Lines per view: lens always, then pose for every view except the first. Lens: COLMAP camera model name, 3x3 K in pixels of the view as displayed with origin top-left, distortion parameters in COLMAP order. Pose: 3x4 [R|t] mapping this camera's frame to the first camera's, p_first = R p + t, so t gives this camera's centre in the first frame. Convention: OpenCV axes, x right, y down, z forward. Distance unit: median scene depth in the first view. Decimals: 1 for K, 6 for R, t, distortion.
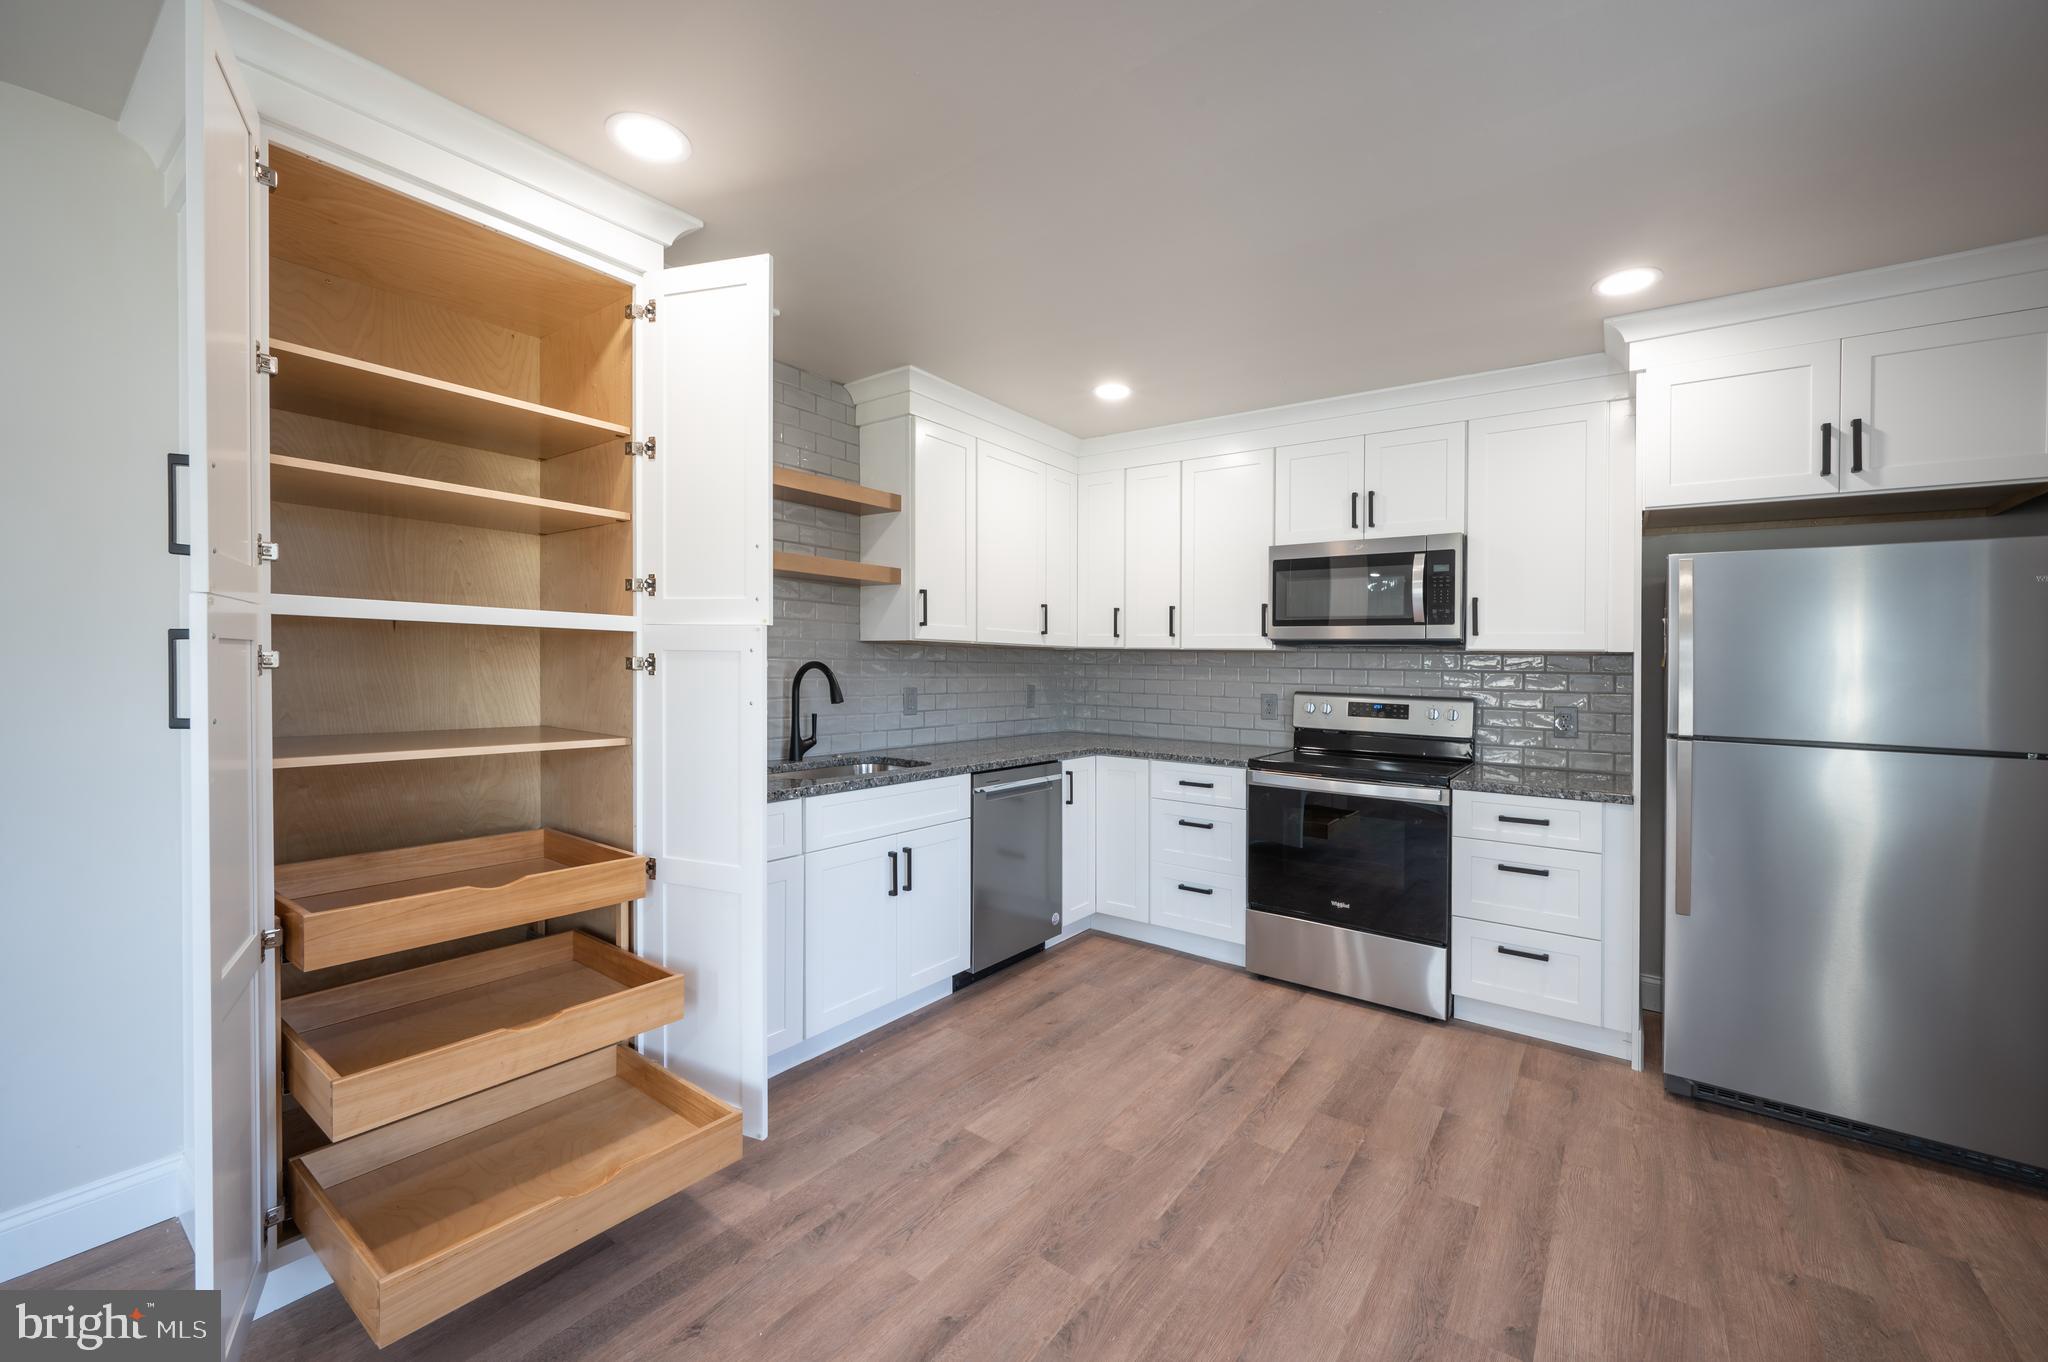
lens RADIAL K [[835.8, 0, 1041.0], [0, 835.8, 664.6], [0, 0, 1]] dist [-0.003115, 0.000582]
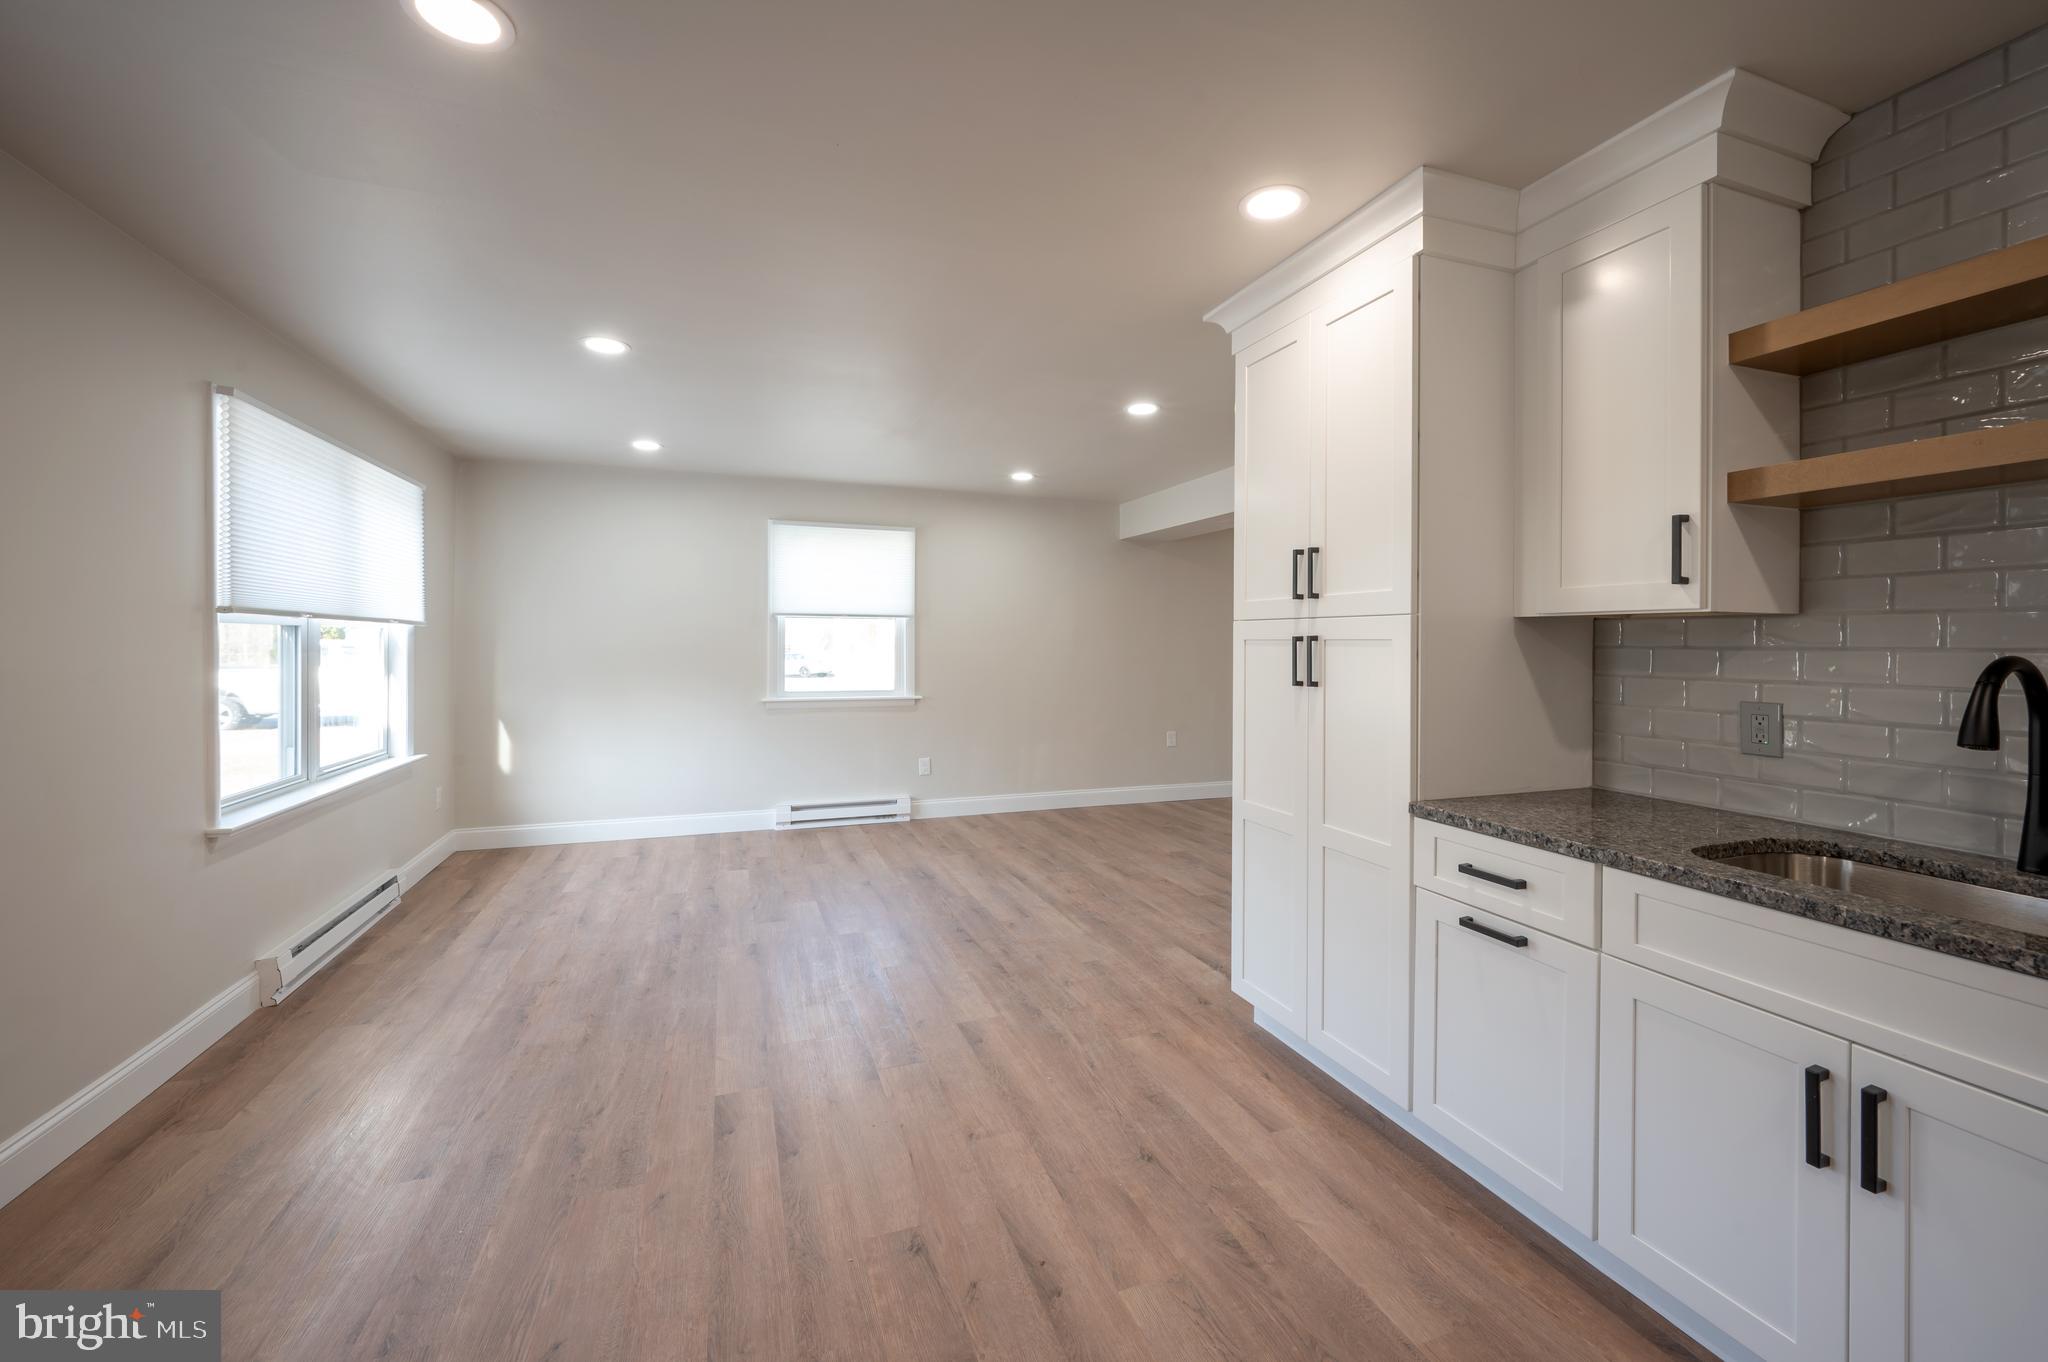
lens RADIAL K [[796.5, 0, 1013.5], [0, 796.5, 647.4], [0, 0, 1]] dist [0.021494, -0.000258]
pose [[-0.550404, -0.014483, -0.834773, 0.382500], [-0.019687, 0.999797, -0.004366, 0.003348], [0.834666, 0.014032, -0.550577, 0.758522]]
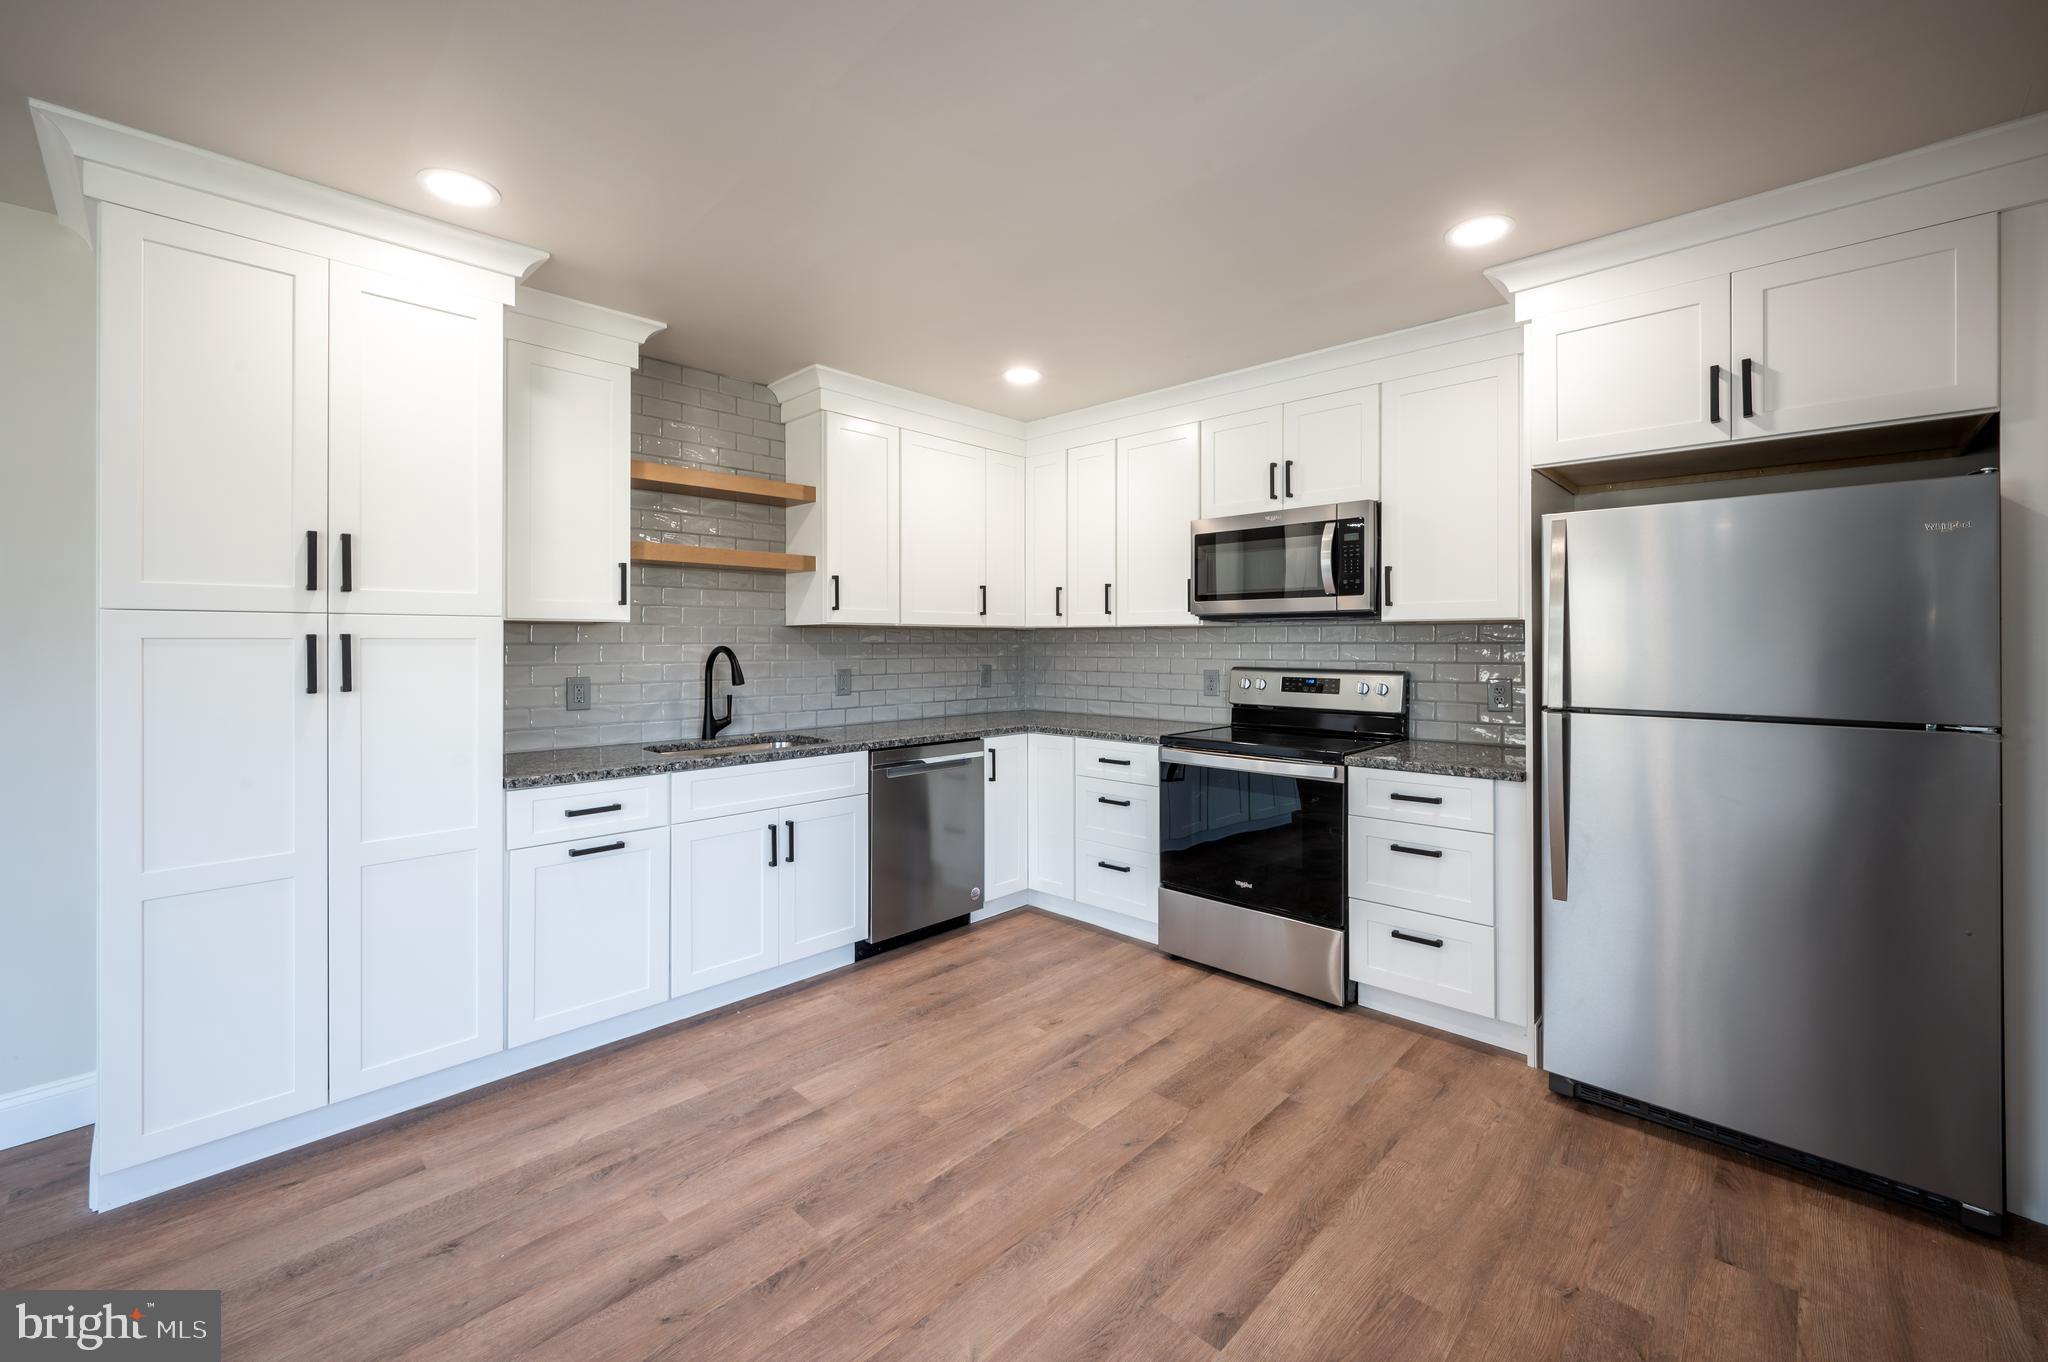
lens RADIAL K [[835.8, 0, 1052.4], [0, 835.8, 633.7], [0, 0, 1]] dist [-0.003115, 0.000582]
pose [[0.990871, -0.020964, -0.133177, 0.273087], [0.019003, 0.999692, -0.015978, 0.005583], [0.133471, 0.013301, 0.990964, -0.003203]]
